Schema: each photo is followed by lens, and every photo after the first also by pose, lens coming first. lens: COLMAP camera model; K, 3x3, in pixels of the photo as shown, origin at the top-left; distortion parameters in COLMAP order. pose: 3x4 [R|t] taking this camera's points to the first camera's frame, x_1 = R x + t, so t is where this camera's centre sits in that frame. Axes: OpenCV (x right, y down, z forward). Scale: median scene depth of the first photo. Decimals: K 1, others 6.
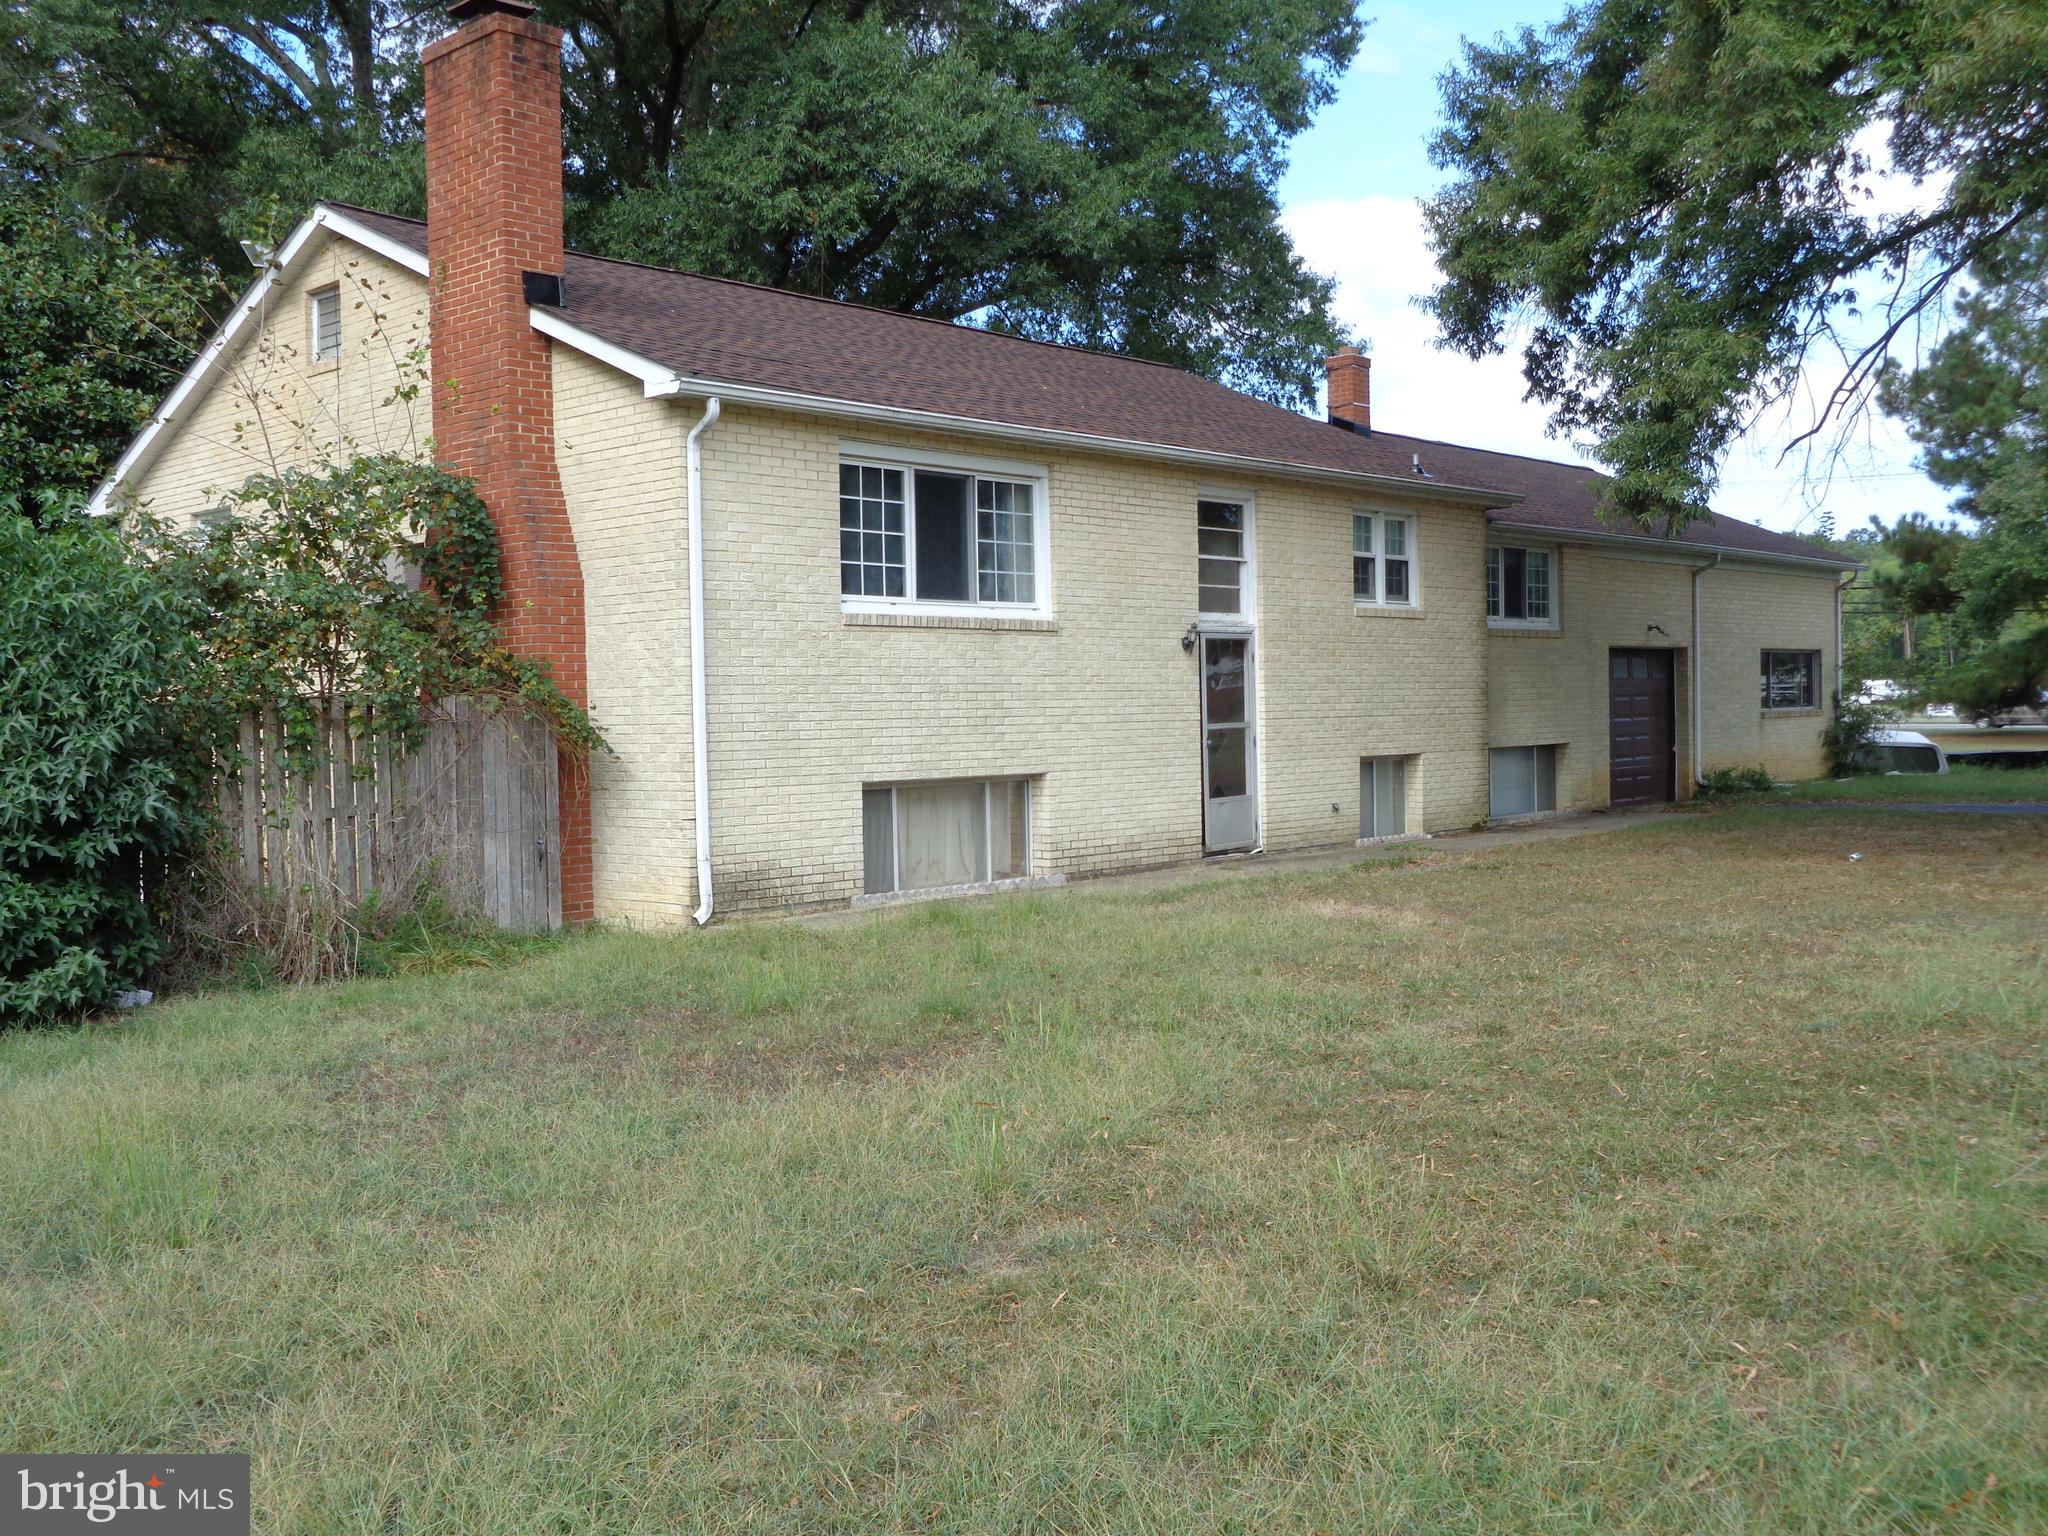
lens RADIAL K [[1993.3, 0, 1028.5], [0, 1993.3, 772.6], [0, 0, 1]] dist [0.014419, 0.000000]
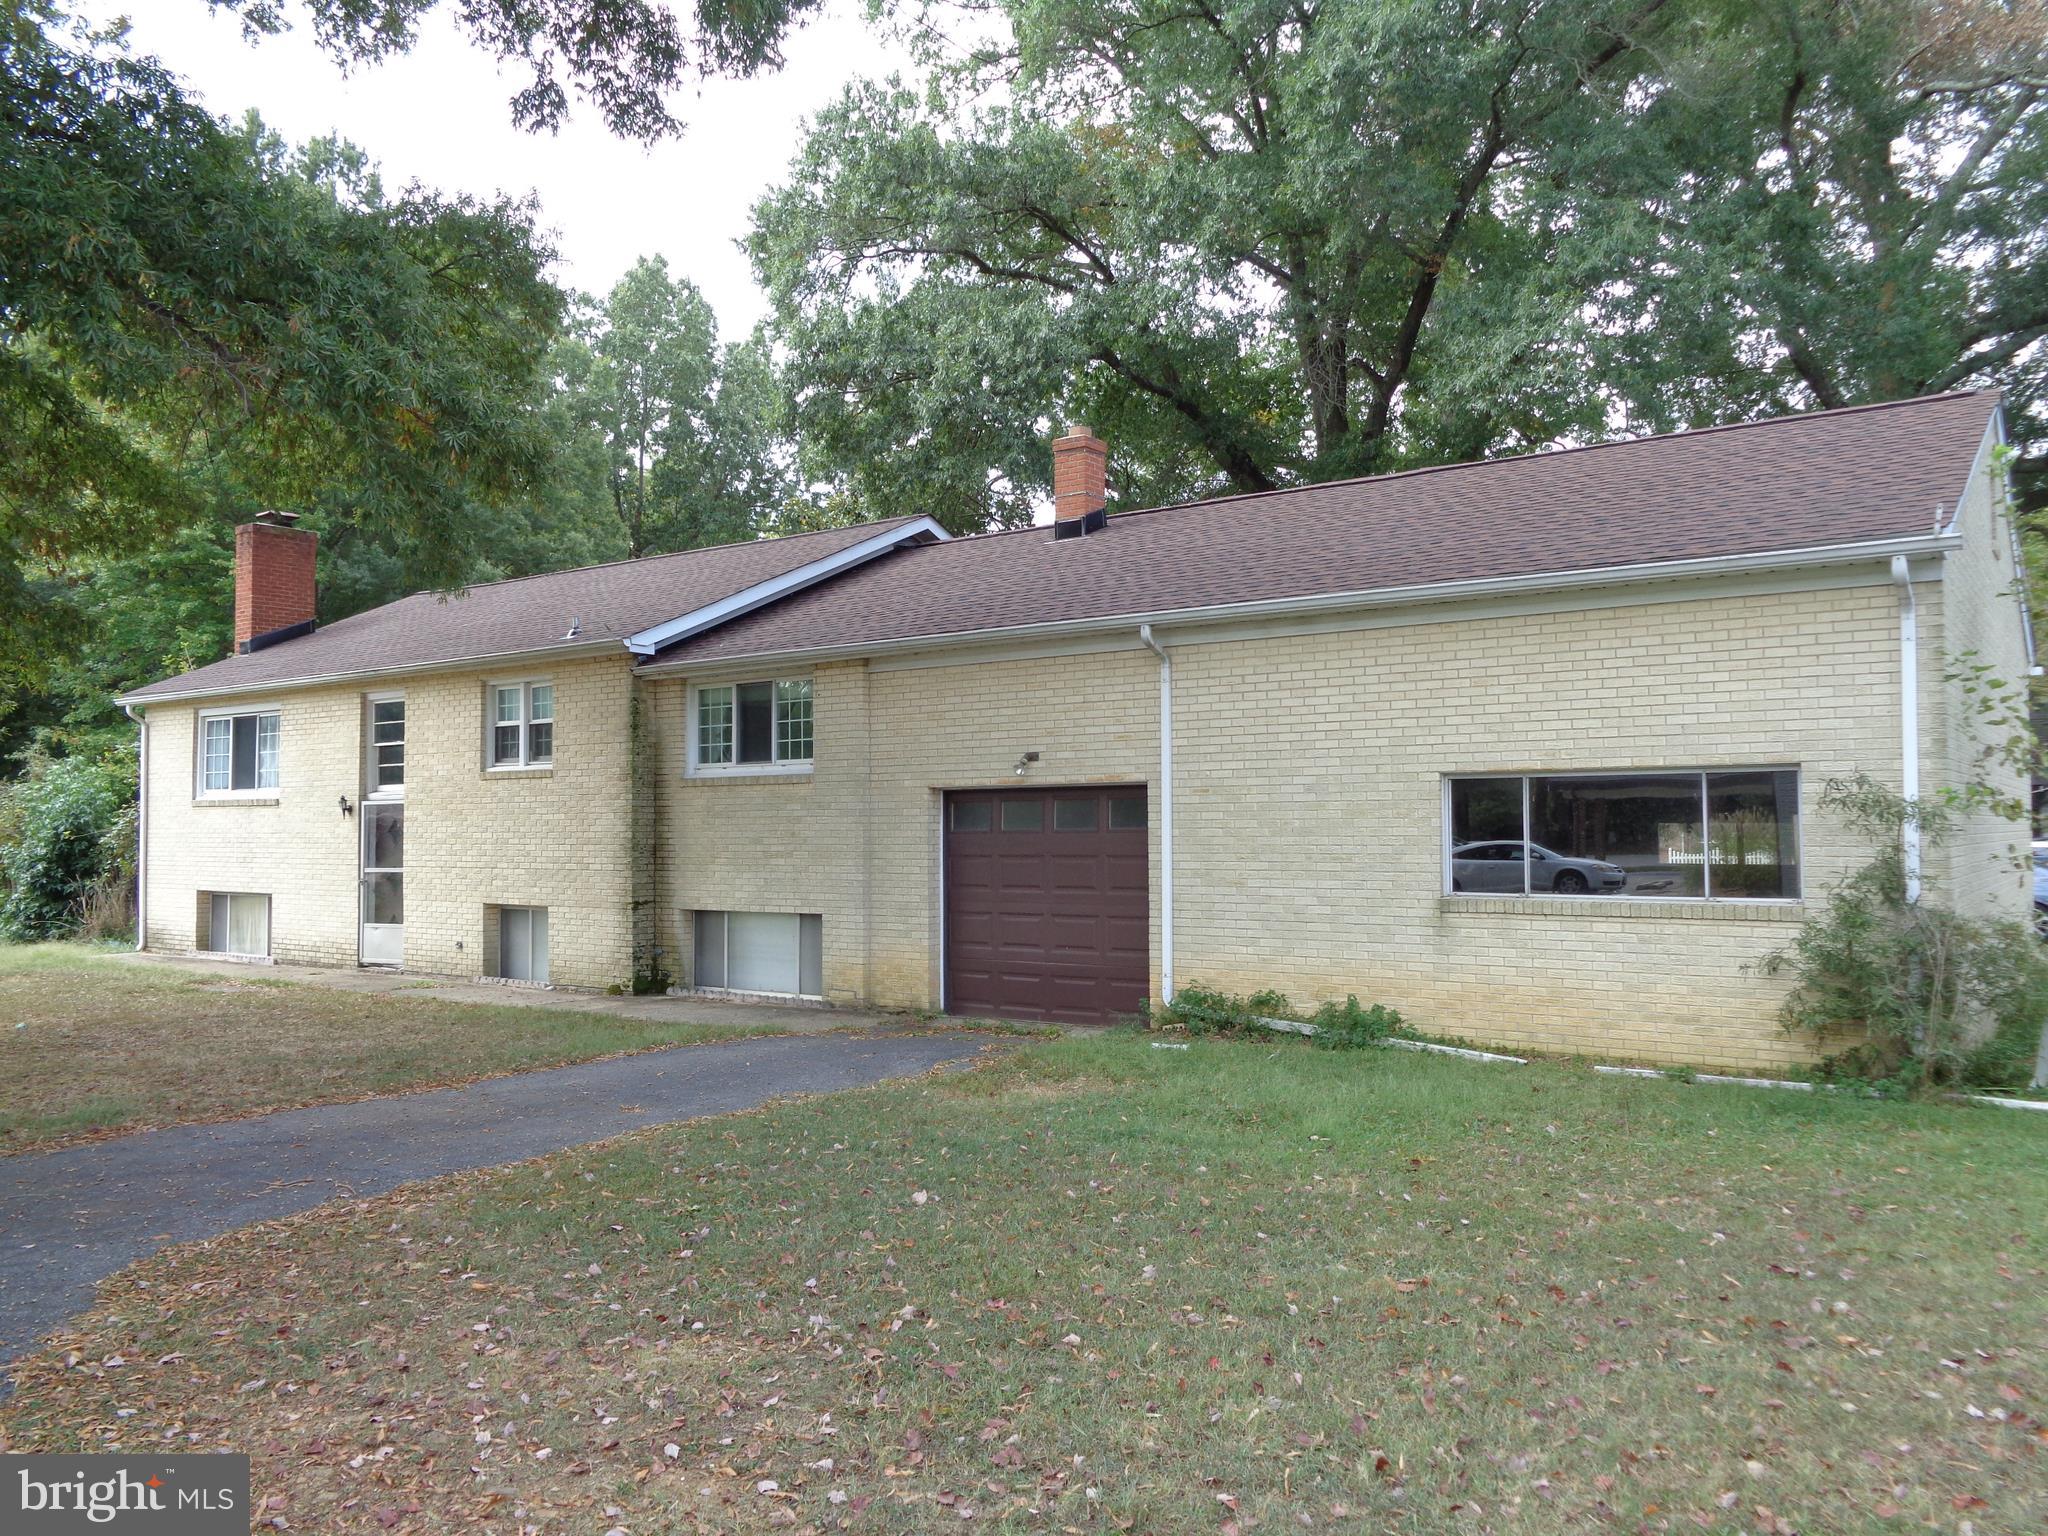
lens RADIAL K [[1524.4, 0, 1024.3], [0, 1524.4, 750.4], [0, 0, 1]] dist [-0.001599, -0.002229]
pose [[0.088438, -0.036347, -0.995418, 1.053442], [-0.030691, 0.998760, -0.039196, -0.069842], [0.995609, 0.034017, 0.087213, 1.220370]]
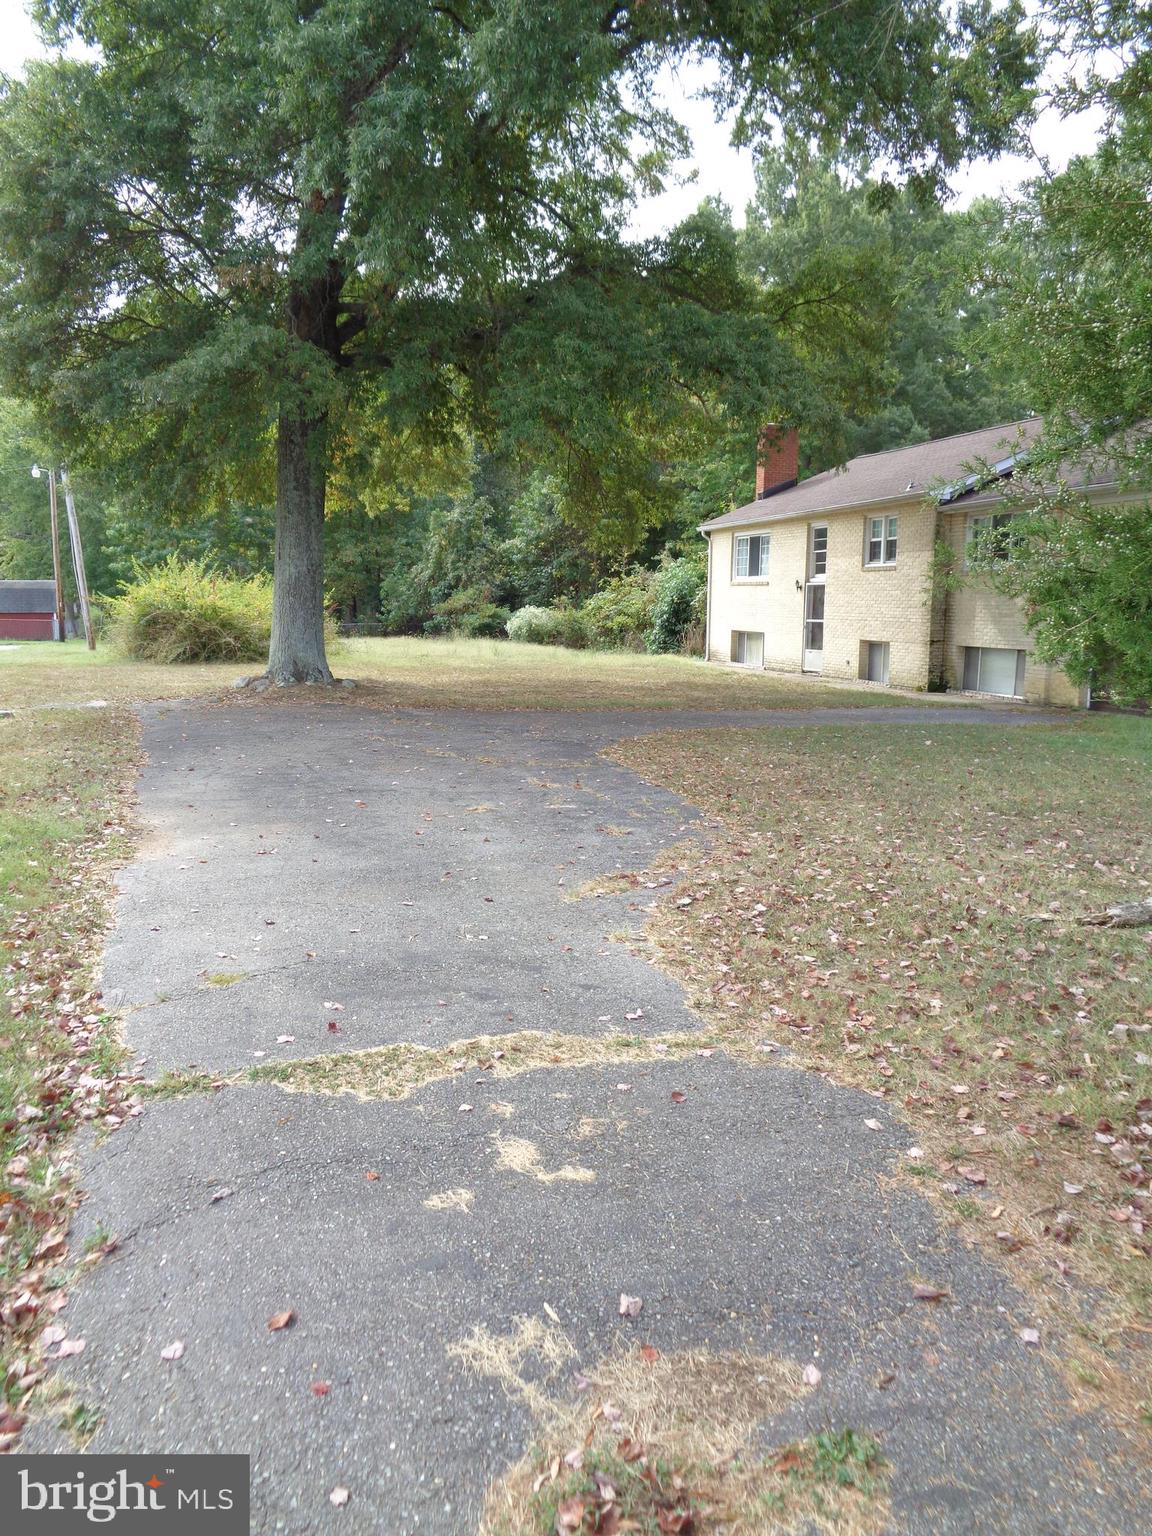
lens RADIAL K [[1143.3, 0, 577.7], [0, 1143.3, 753.6], [0, 0, 1]] dist [-0.001599, -0.002229]
pose [[-0.545129, 0.113597, -0.830621, 1.324332], [-0.040435, 0.986062, 0.161392, -0.070848], [0.837377, 0.121565, -0.532937, 1.395505]]
